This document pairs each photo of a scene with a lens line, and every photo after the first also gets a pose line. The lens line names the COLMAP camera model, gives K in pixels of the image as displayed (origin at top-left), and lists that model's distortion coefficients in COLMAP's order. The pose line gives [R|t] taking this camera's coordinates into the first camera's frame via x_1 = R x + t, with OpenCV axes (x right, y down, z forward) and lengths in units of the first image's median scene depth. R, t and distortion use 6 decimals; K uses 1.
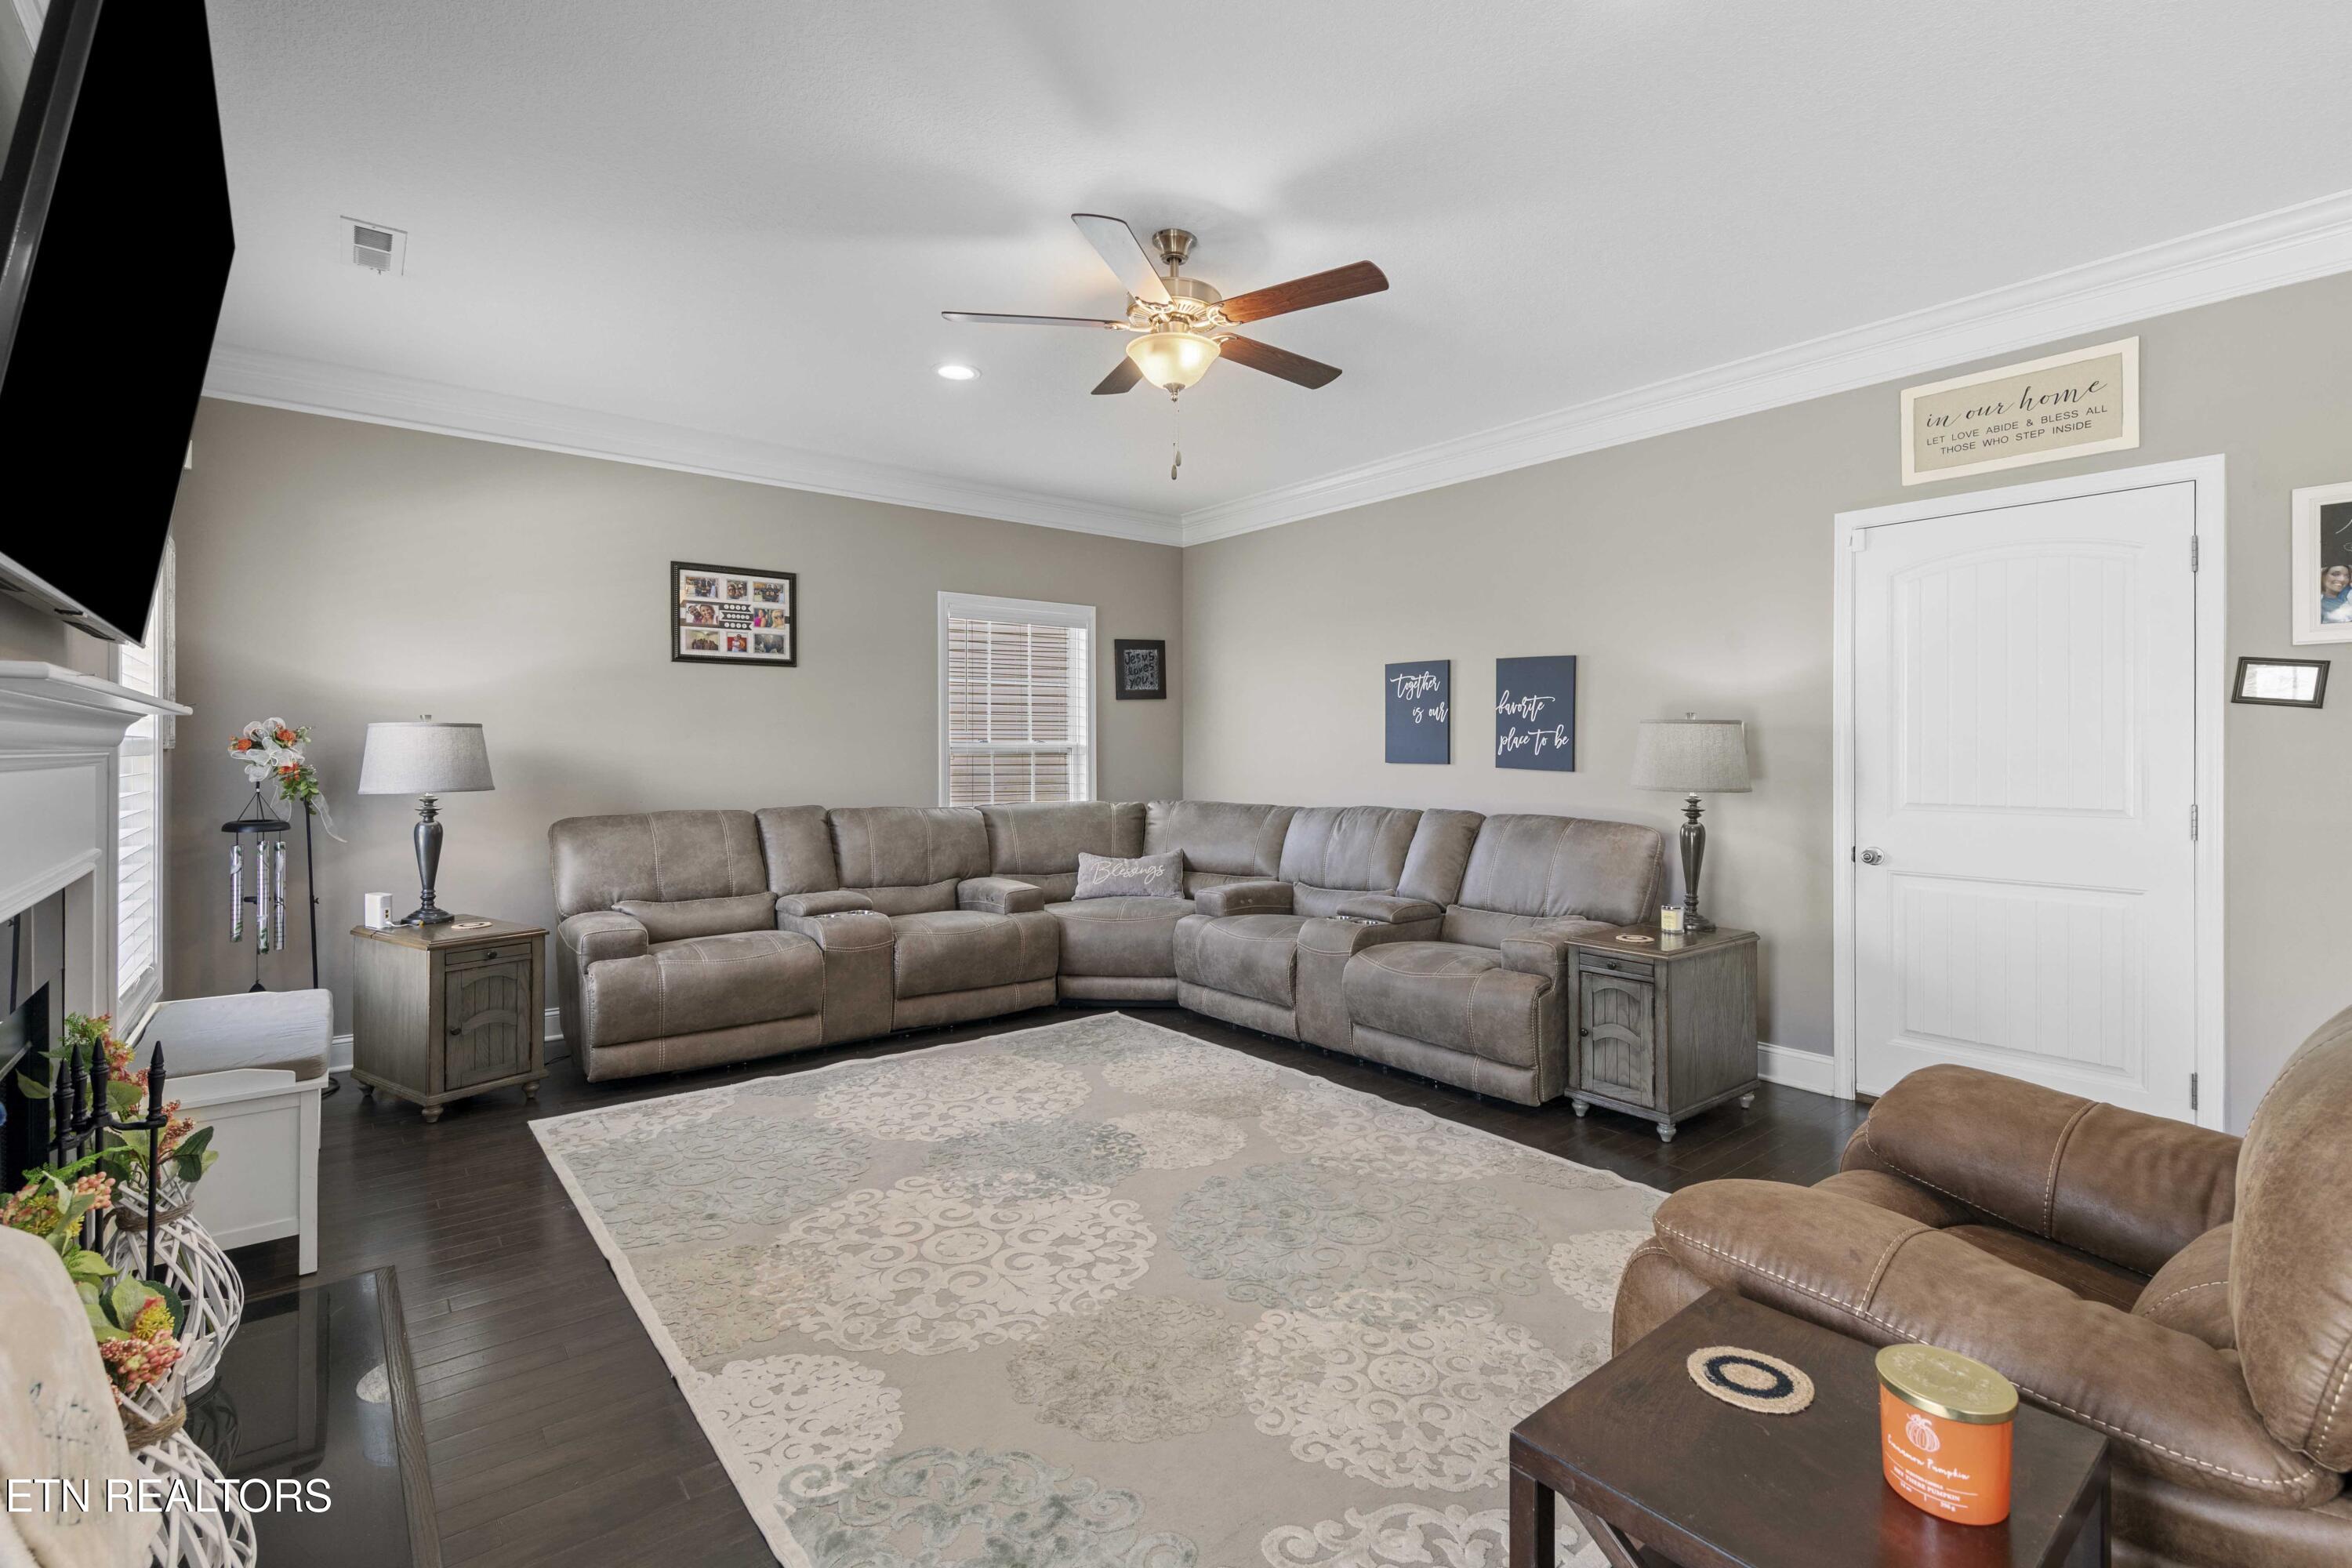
lens RADIAL K [[1061.8, 0, 1199.1], [0, 1061.8, 755.3], [0, 0, 1]] dist [0.005593, 0.000280]
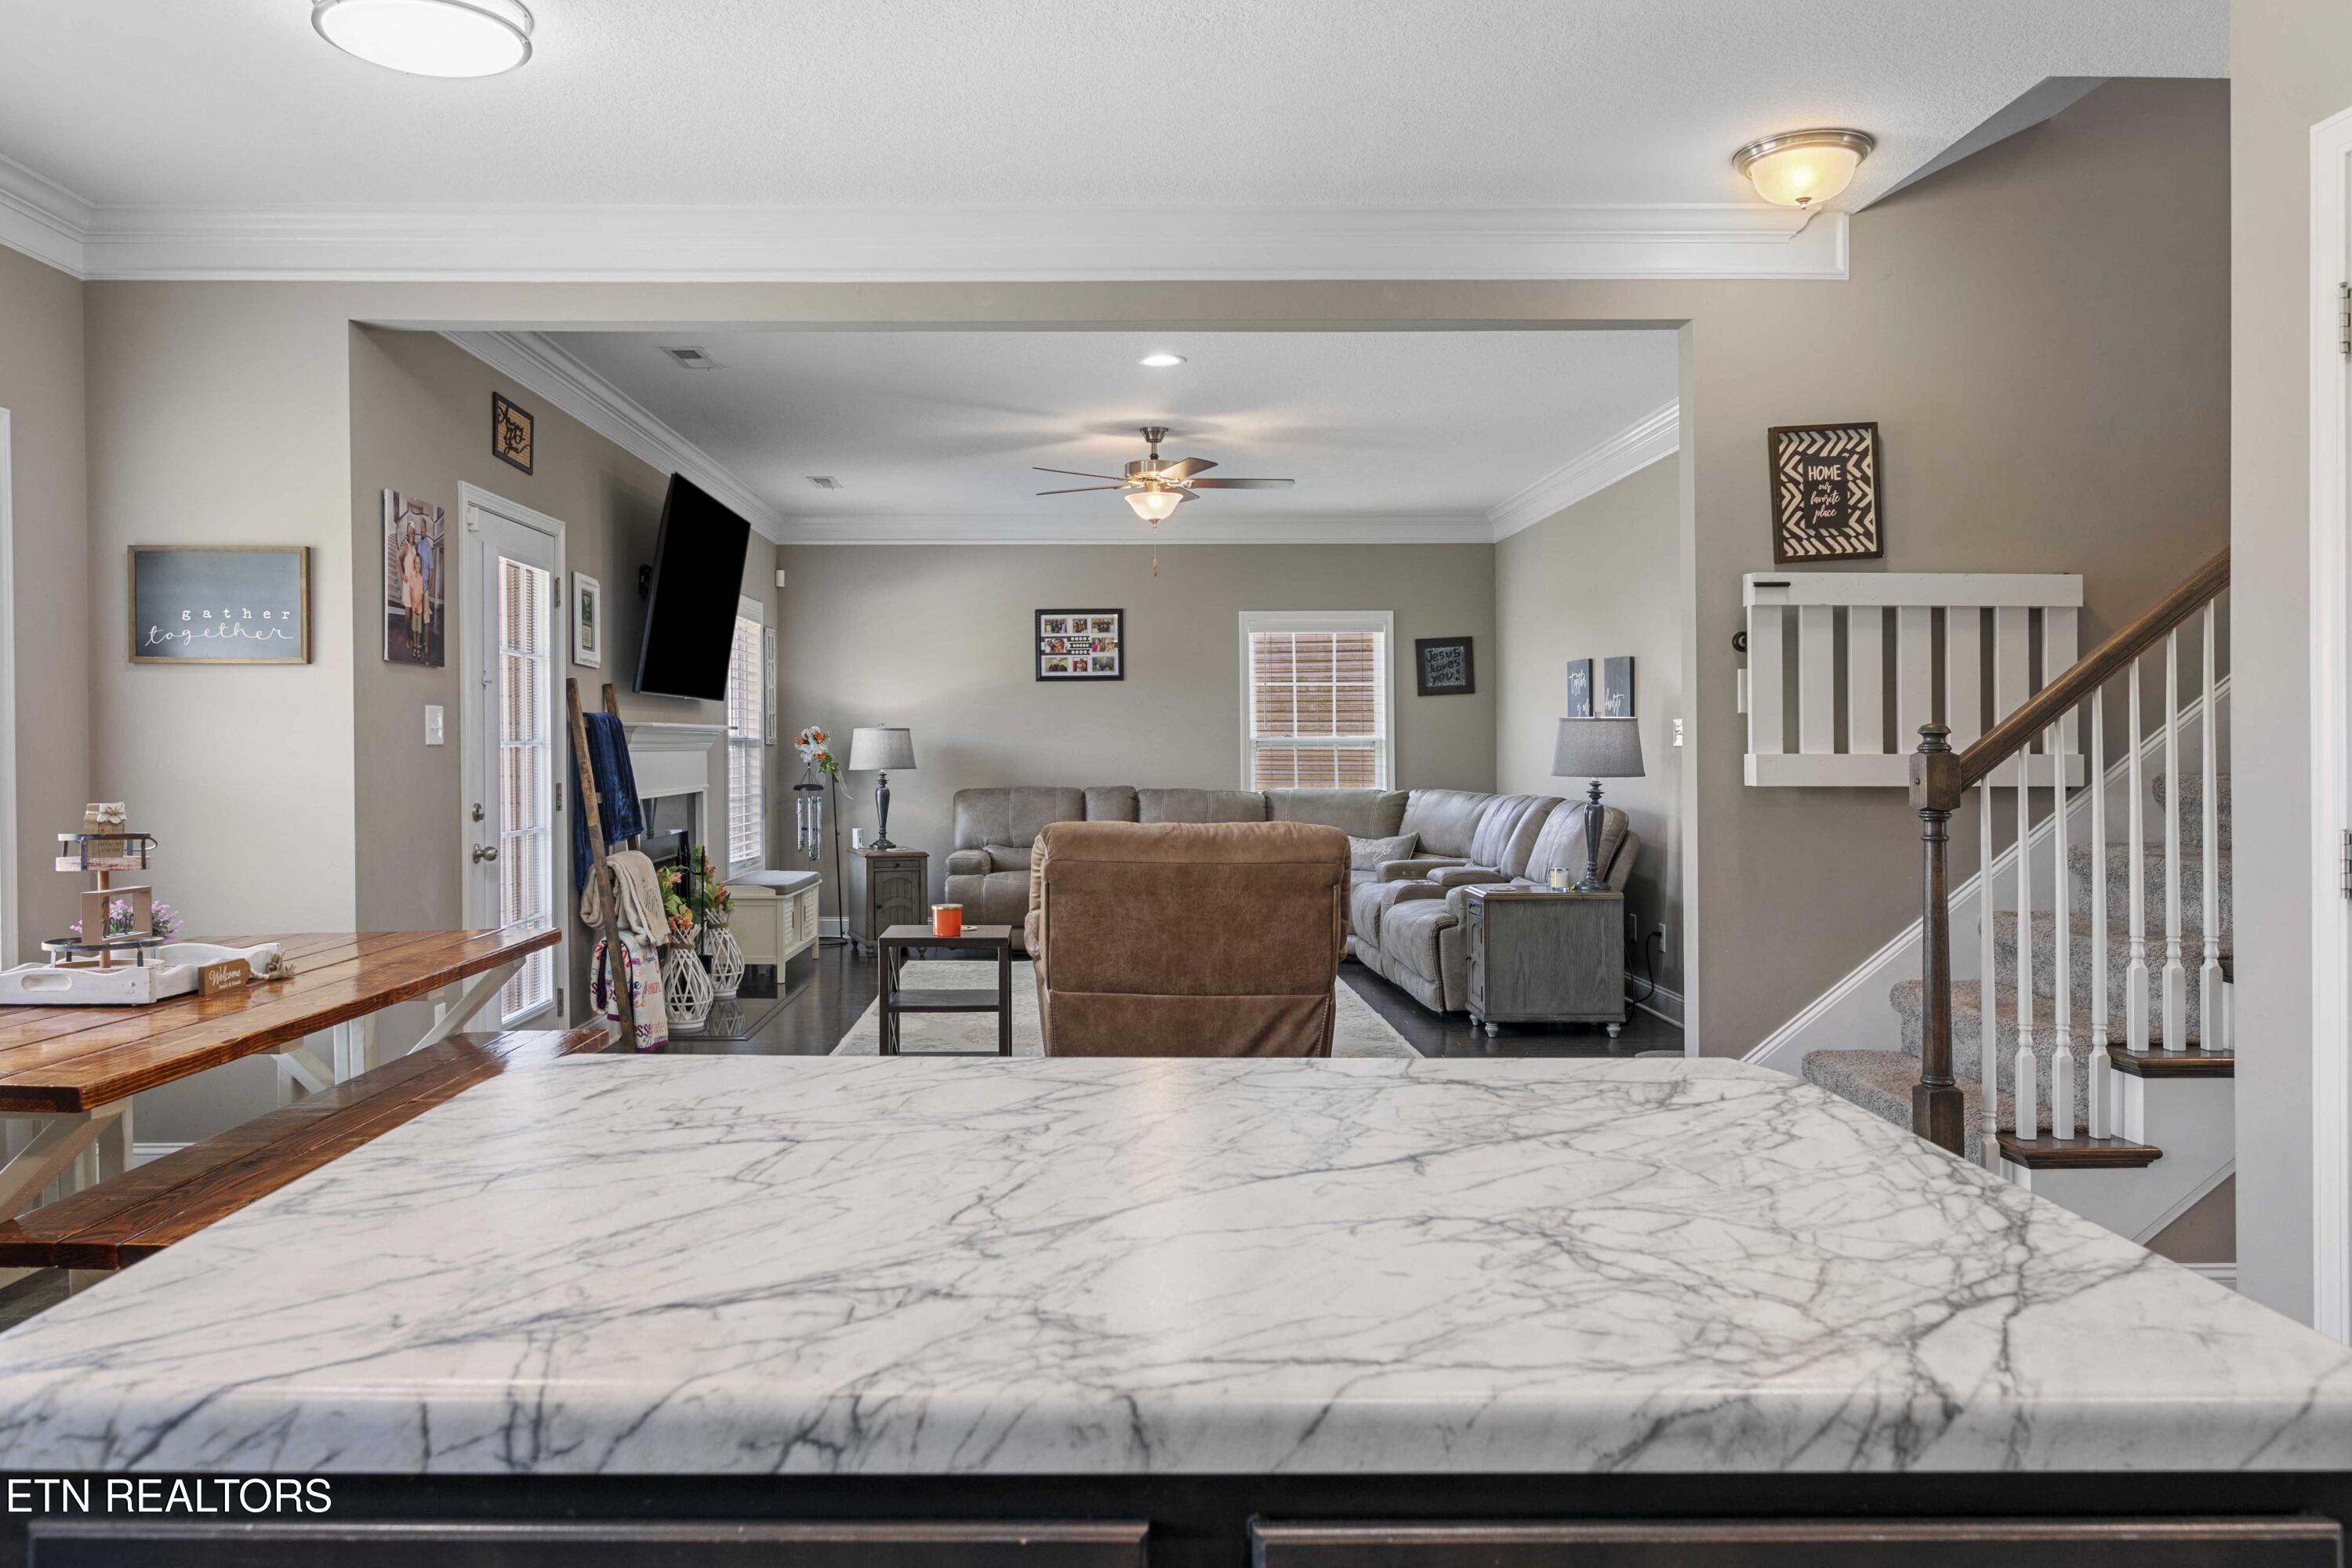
lens RADIAL K [[1676.0, 0, 1102.9], [0, 1676.0, 712.3], [0, 0, 1]] dist [0.010311, -0.007683]
pose [[0.785337, -0.013971, -0.618910, 1.033987], [-0.000876, 0.999719, -0.023679, 0.005645], [0.619067, 0.019138, 0.785105, -0.744497]]
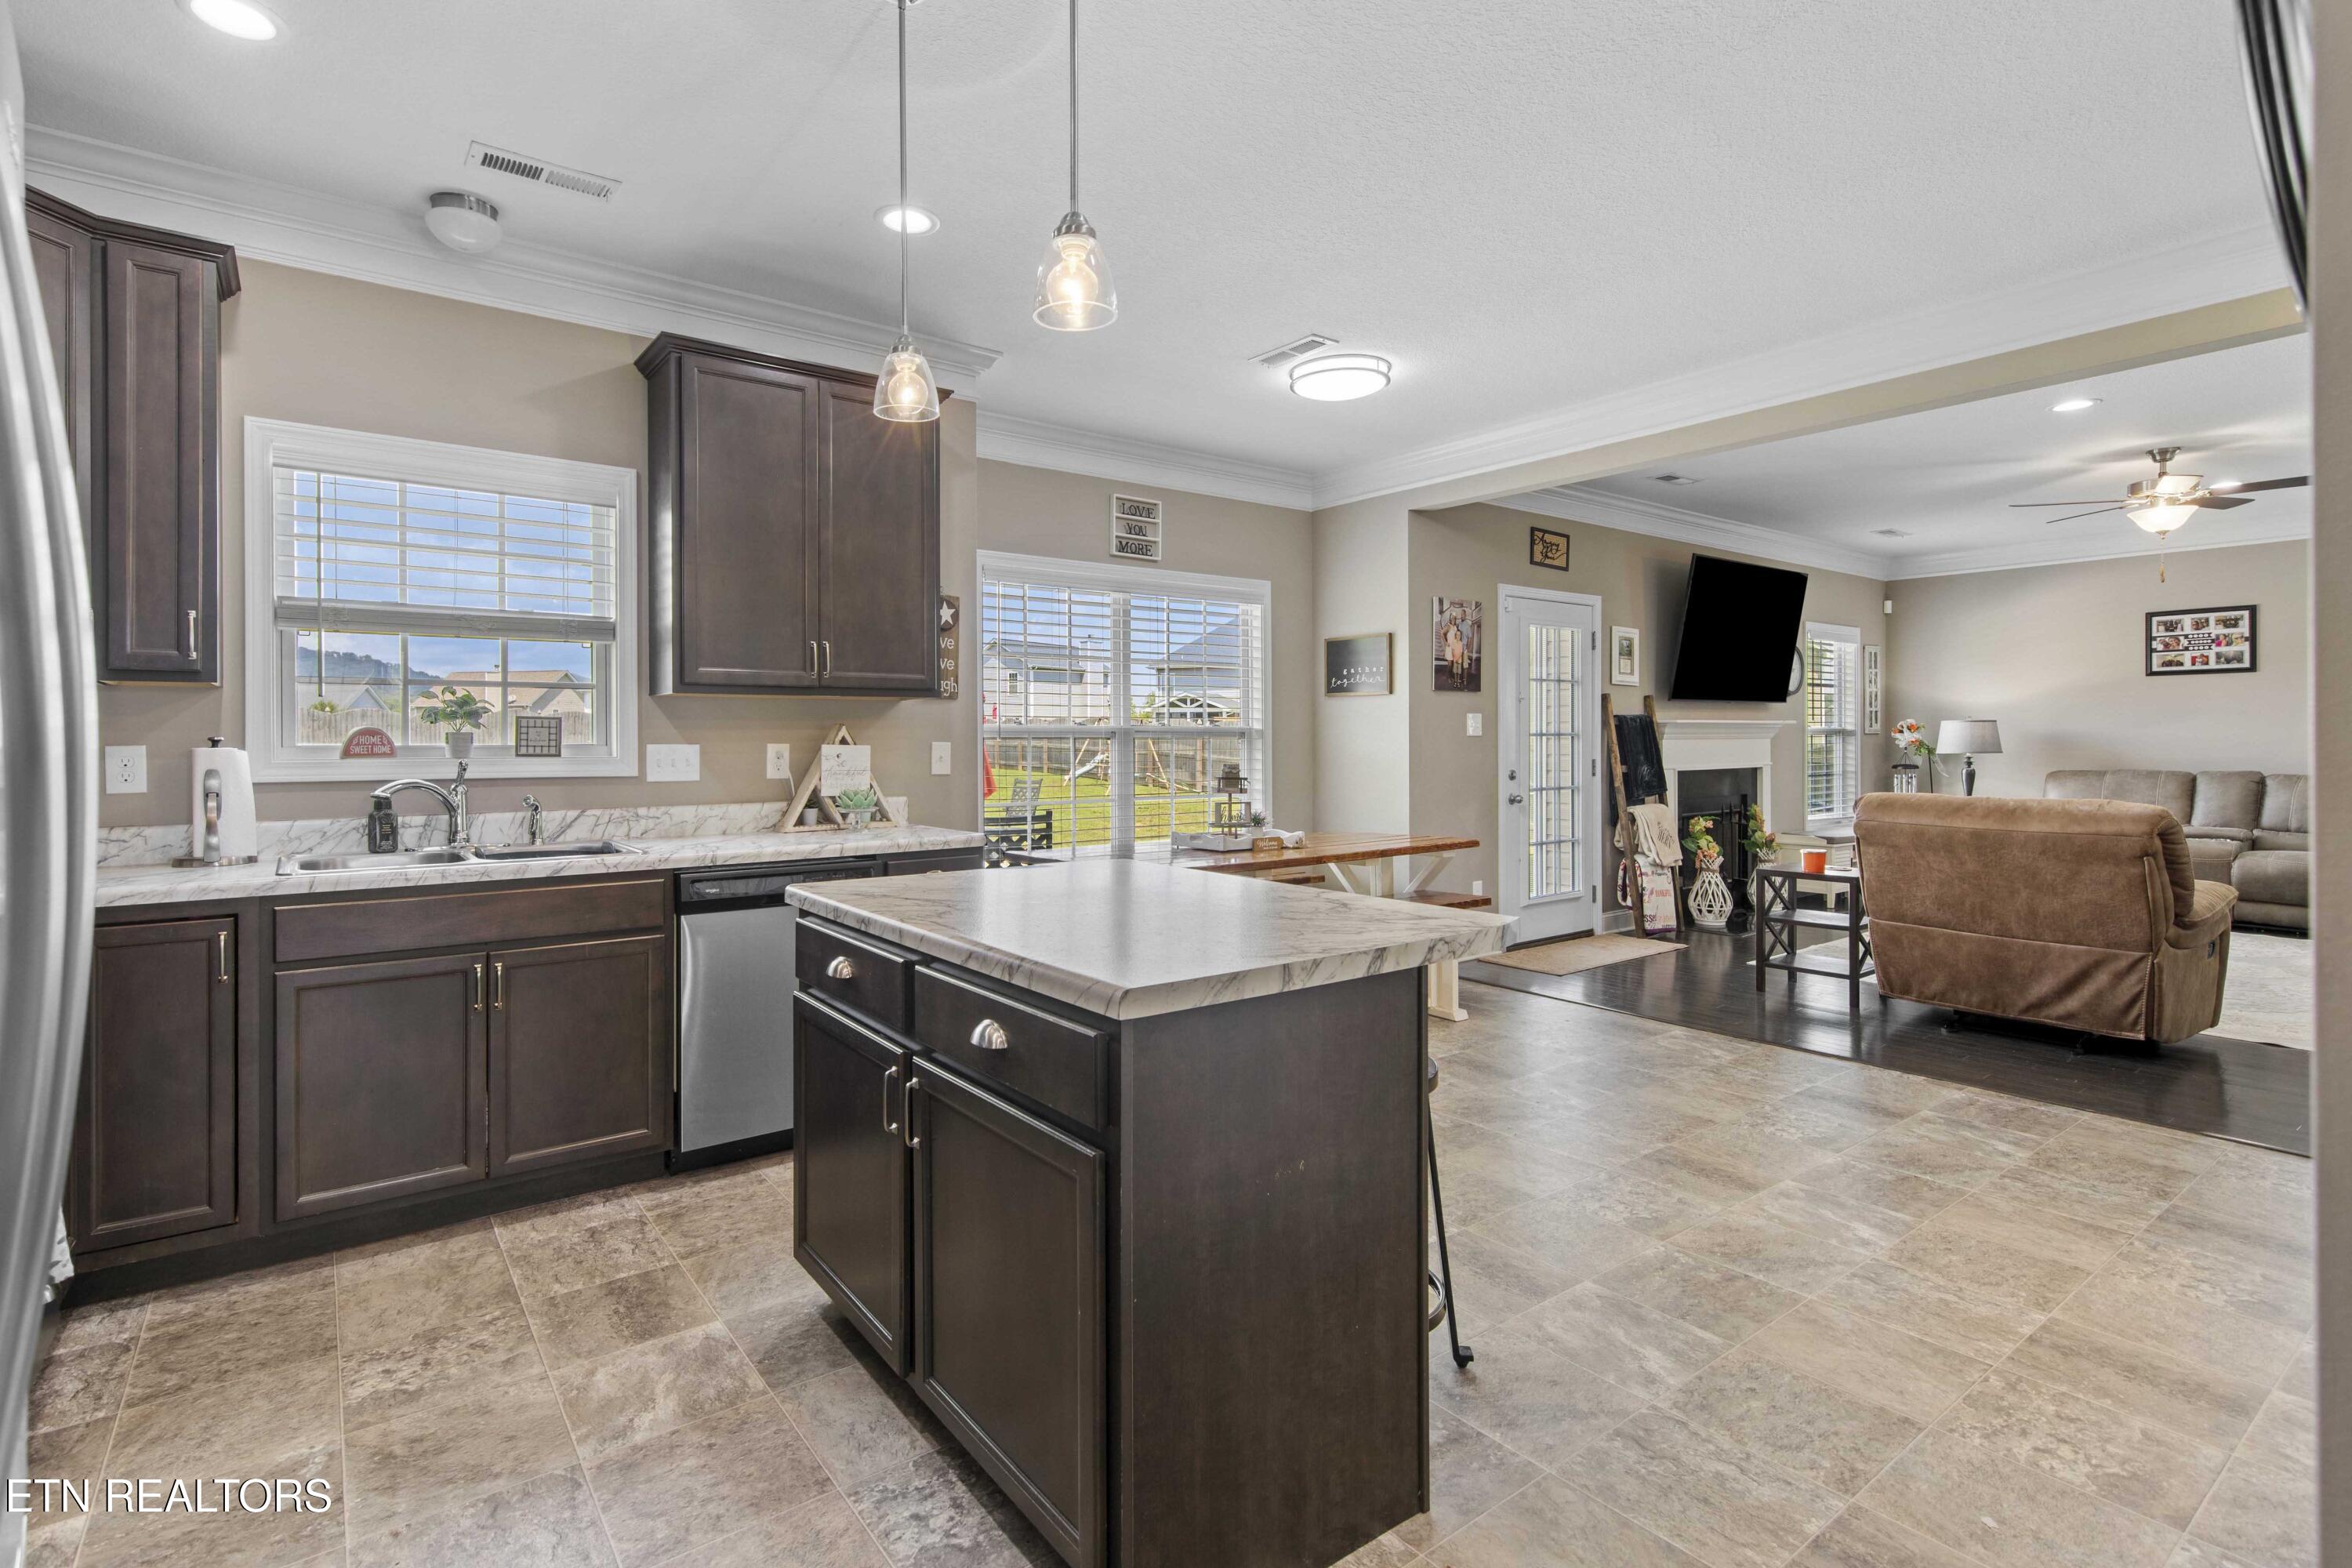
lens RADIAL K [[1105.6, 0, 1120.4], [0, 1105.6, 748.9], [0, 0, 1]] dist [0.002490, -0.000253]
pose [[-0.040419, 0.008591, -0.999146, 1.335826], [-0.000125, 0.999963, 0.008603, 0.006140], [0.999183, 0.000472, -0.040417, -0.501262]]
